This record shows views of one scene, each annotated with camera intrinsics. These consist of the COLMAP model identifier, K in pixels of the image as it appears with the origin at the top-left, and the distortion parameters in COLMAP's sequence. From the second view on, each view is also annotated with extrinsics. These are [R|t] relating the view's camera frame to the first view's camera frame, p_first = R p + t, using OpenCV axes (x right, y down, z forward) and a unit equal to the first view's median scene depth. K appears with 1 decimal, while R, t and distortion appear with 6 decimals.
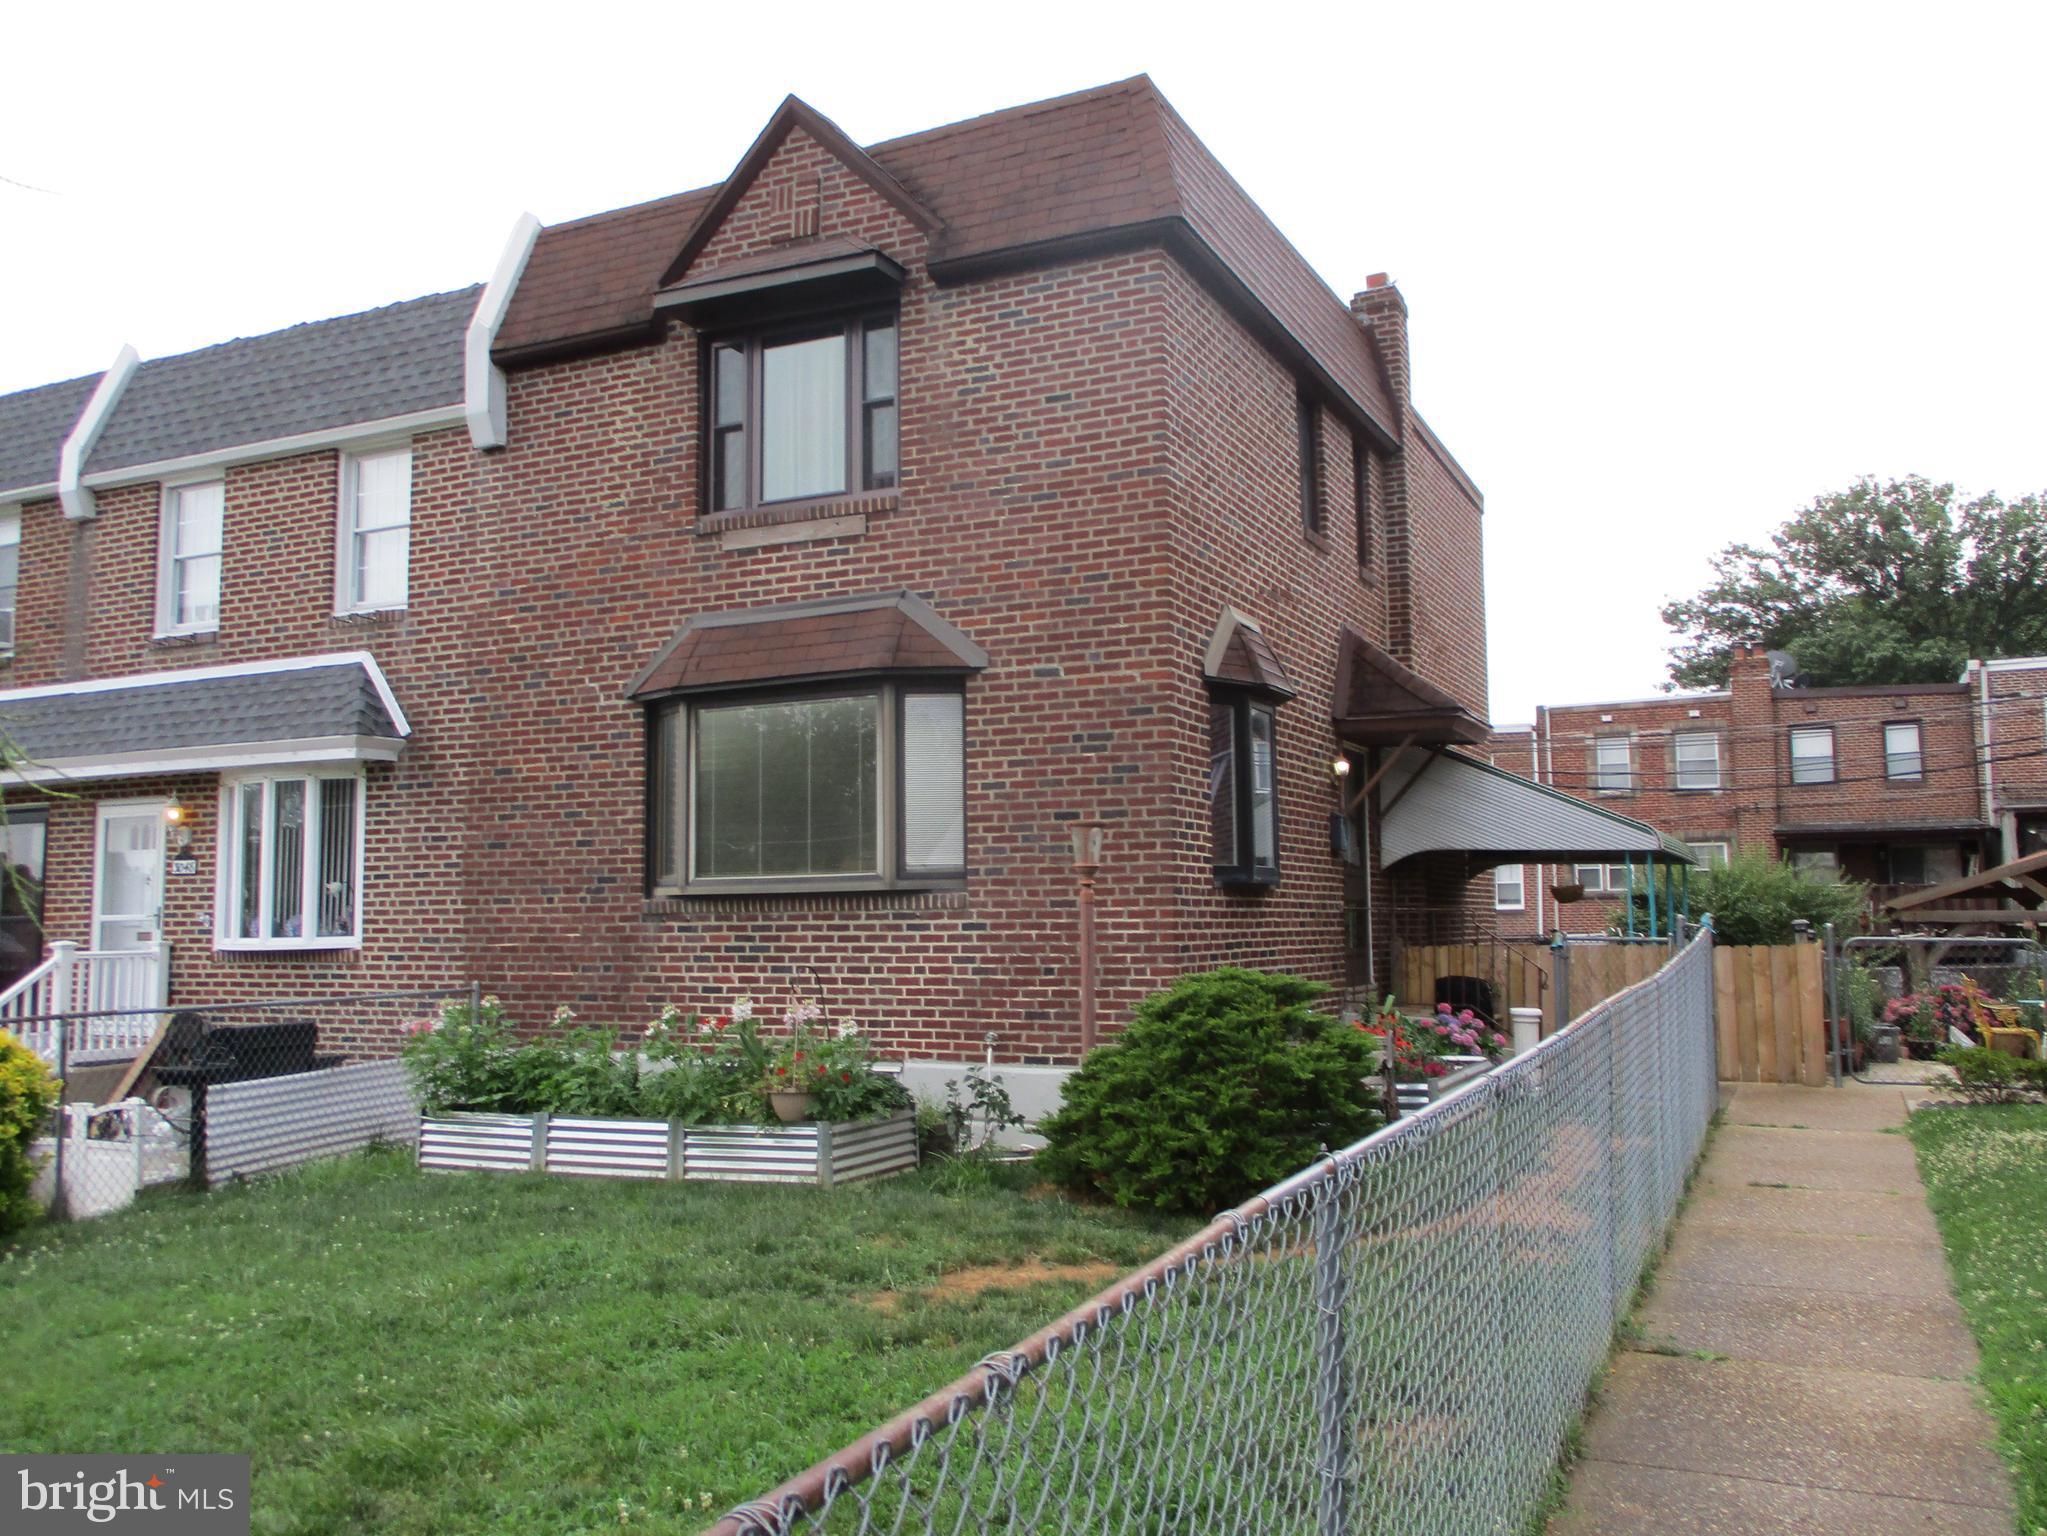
lens RADIAL K [[1727.0, 0, 1013.2], [0, 1727.0, 736.4], [0, 0, 1]] dist [-0.029270, 0.016538]
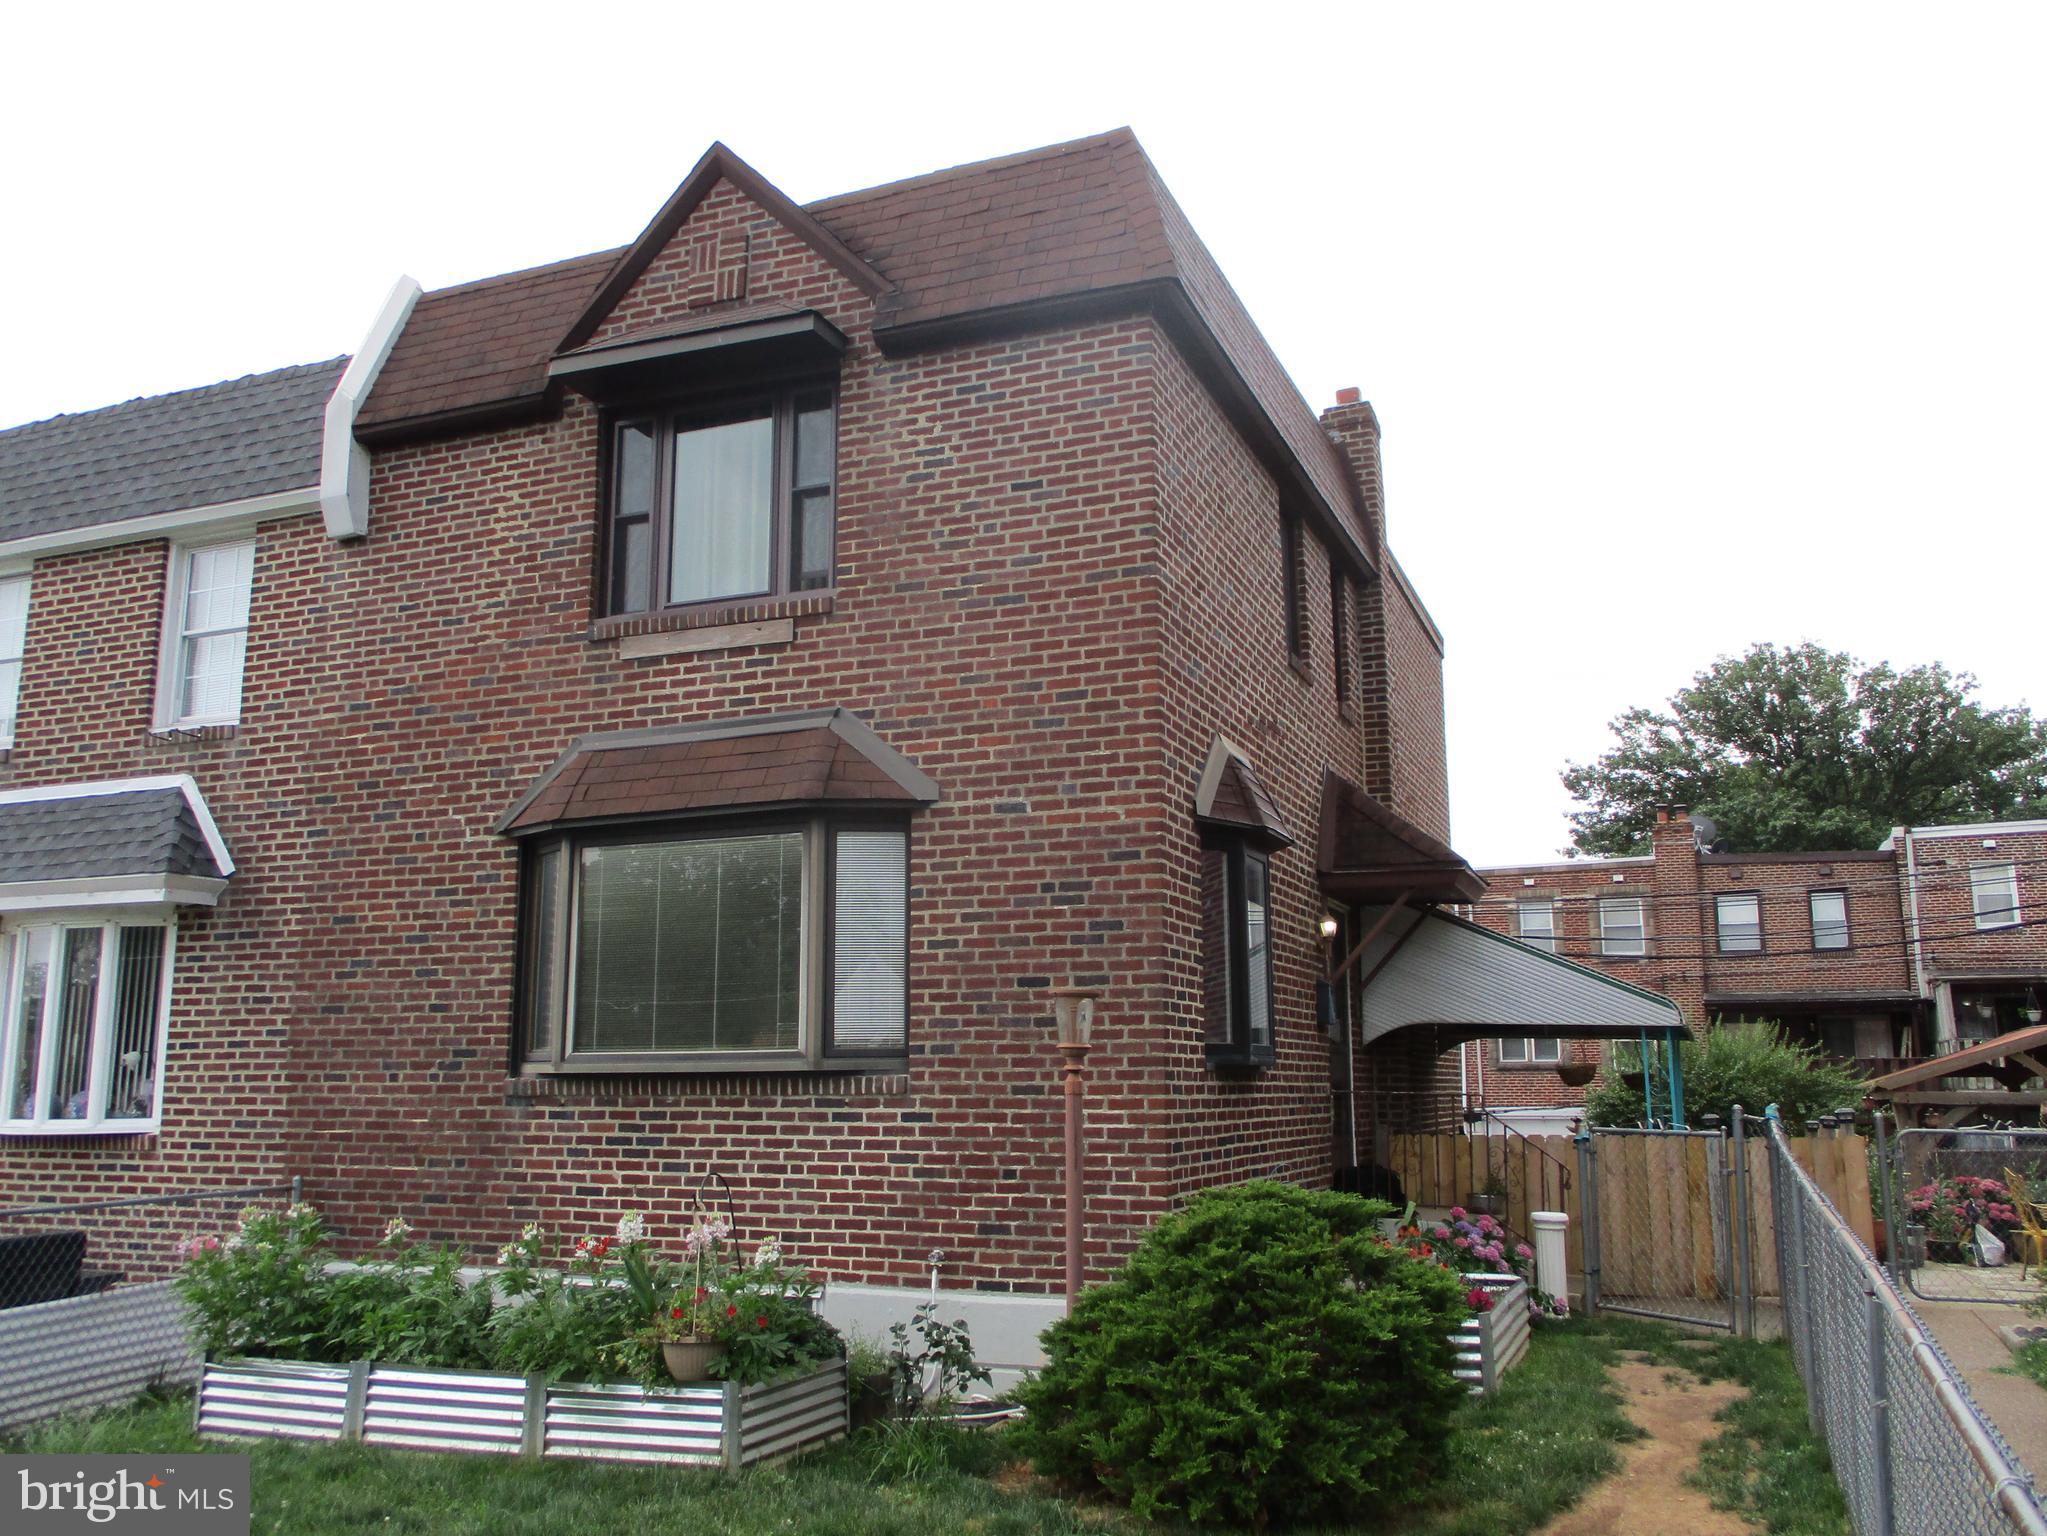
lens RADIAL K [[1727.0, 0, 1018.7], [0, 1727.0, 734.8], [0, 0, 1]] dist [-0.029270, 0.016538]
pose [[0.997680, 0.019203, 0.065307, -0.027833], [-0.013031, 0.995519, -0.093662, 0.005139], [-0.066813, 0.092593, 0.993460, 0.149960]]
